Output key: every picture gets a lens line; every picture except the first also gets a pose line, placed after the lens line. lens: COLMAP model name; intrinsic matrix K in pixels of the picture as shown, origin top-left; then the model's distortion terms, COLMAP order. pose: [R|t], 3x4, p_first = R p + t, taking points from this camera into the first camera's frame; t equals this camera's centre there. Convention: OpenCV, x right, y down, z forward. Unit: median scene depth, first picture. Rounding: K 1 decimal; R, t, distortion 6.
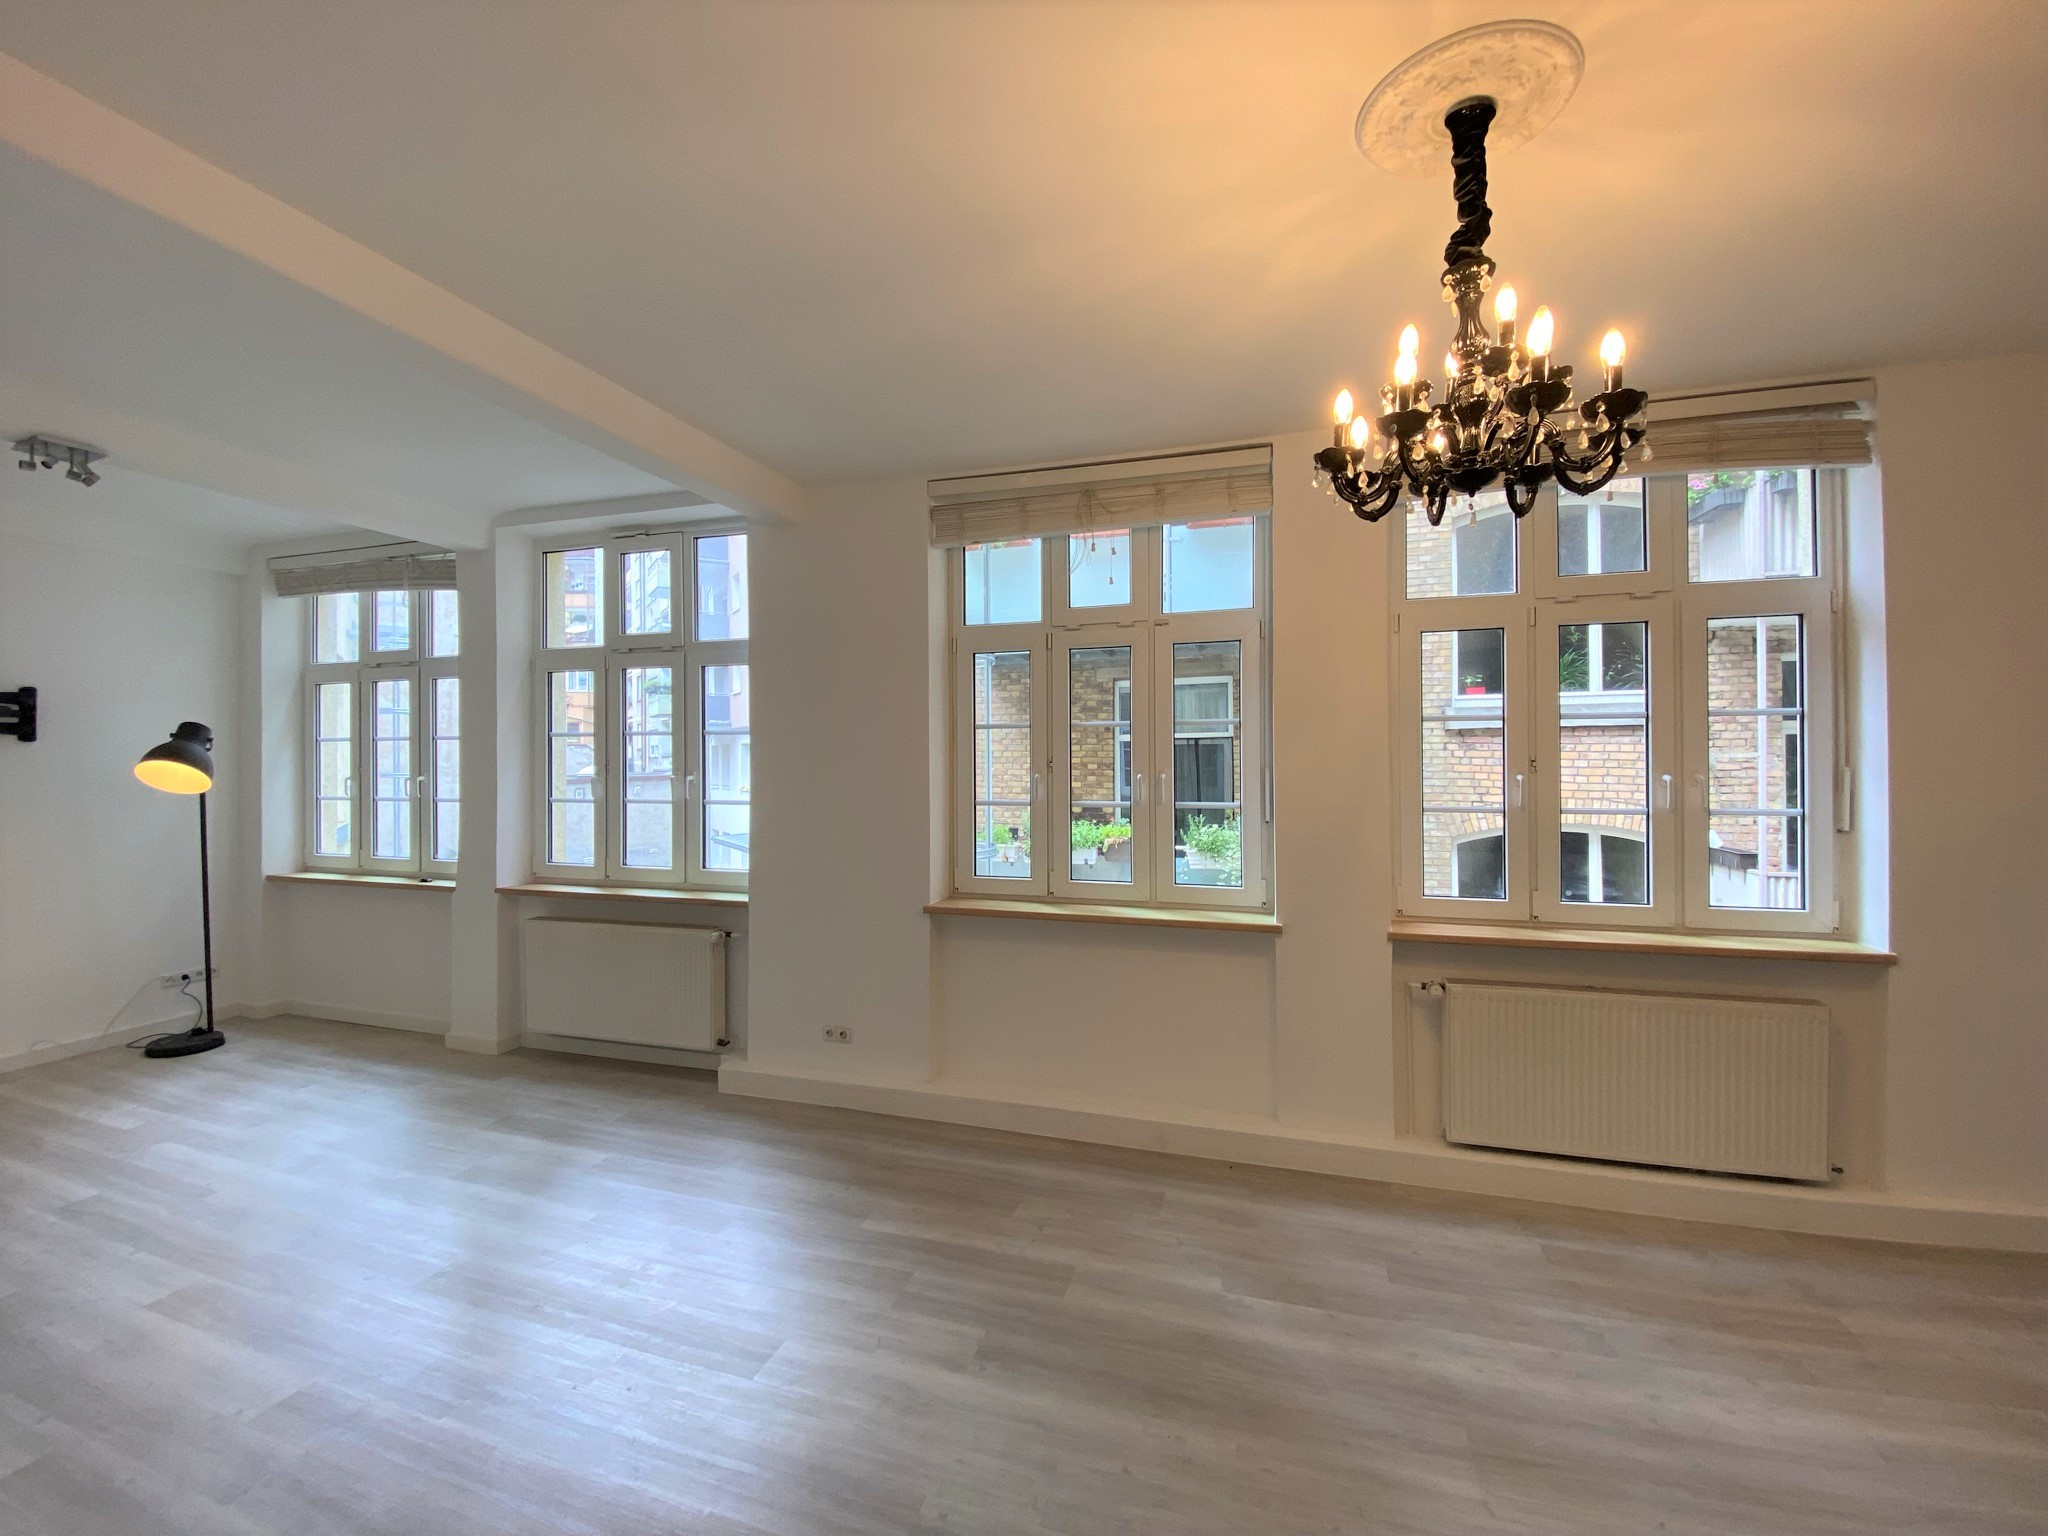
lens RADIAL K [[836.6, 0, 1021.0], [0, 836.6, 760.1], [0, 0, 1]] dist [0.010966, -0.012946]
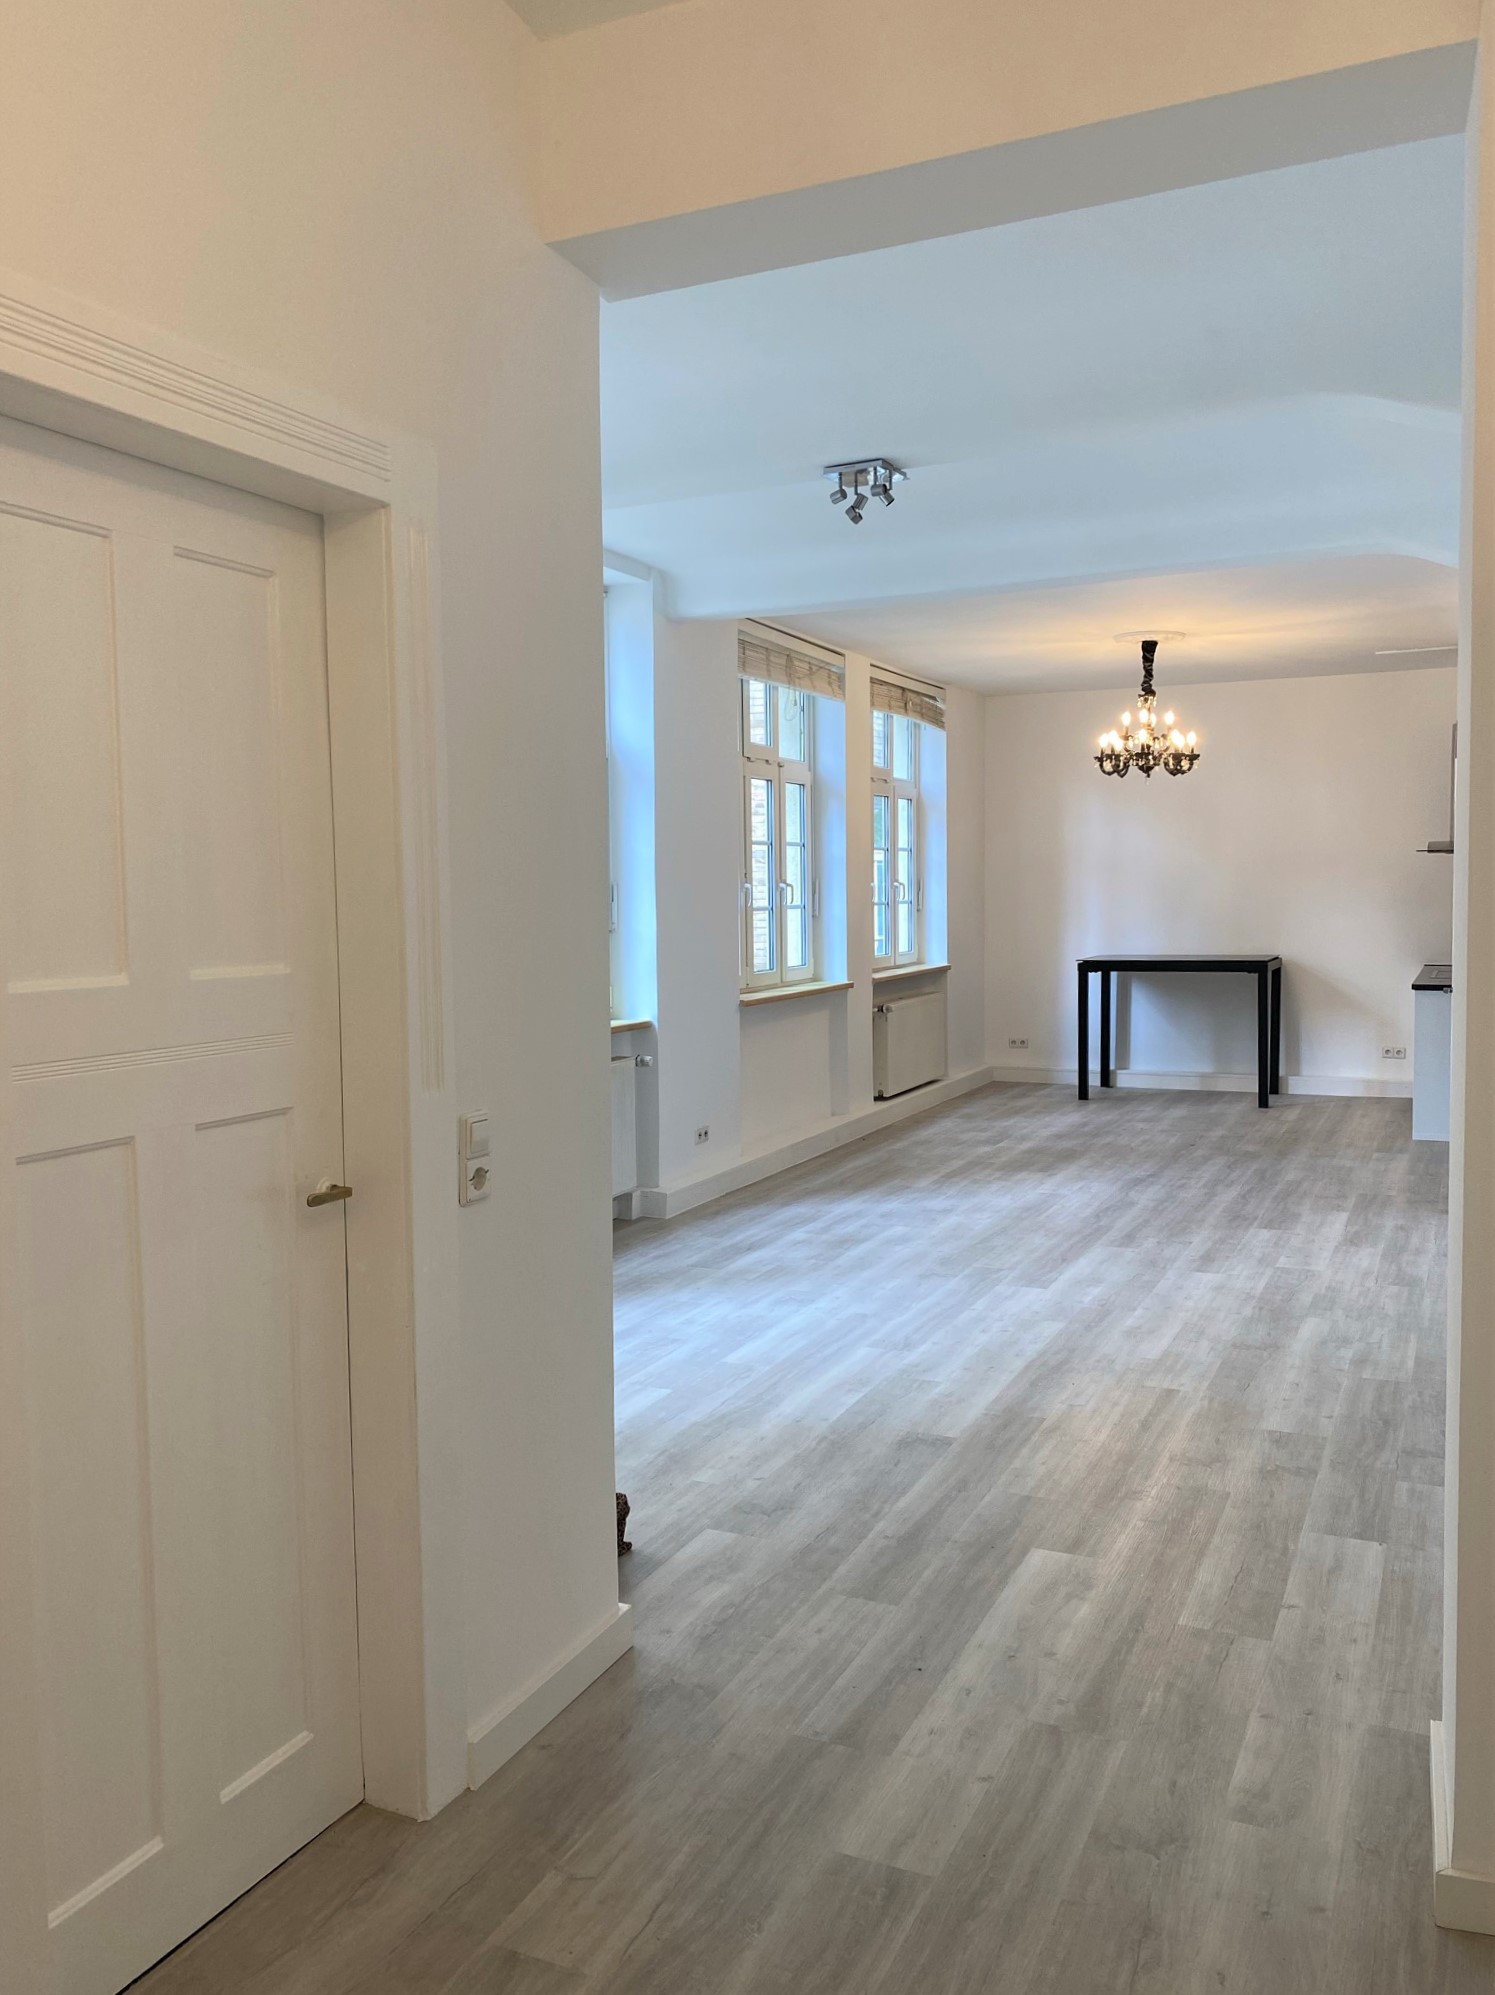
lens RADIAL K [[1554.3, 0, 741.4], [0, 1554.3, 1008.9], [0, 0, 1]] dist [0.056300, -0.045951]
pose [[0.153346, -0.076118, 0.985237, -2.148429], [0.018032, 0.997078, 0.074226, 0.030348], [-0.988008, 0.006383, 0.154270, 0.671222]]
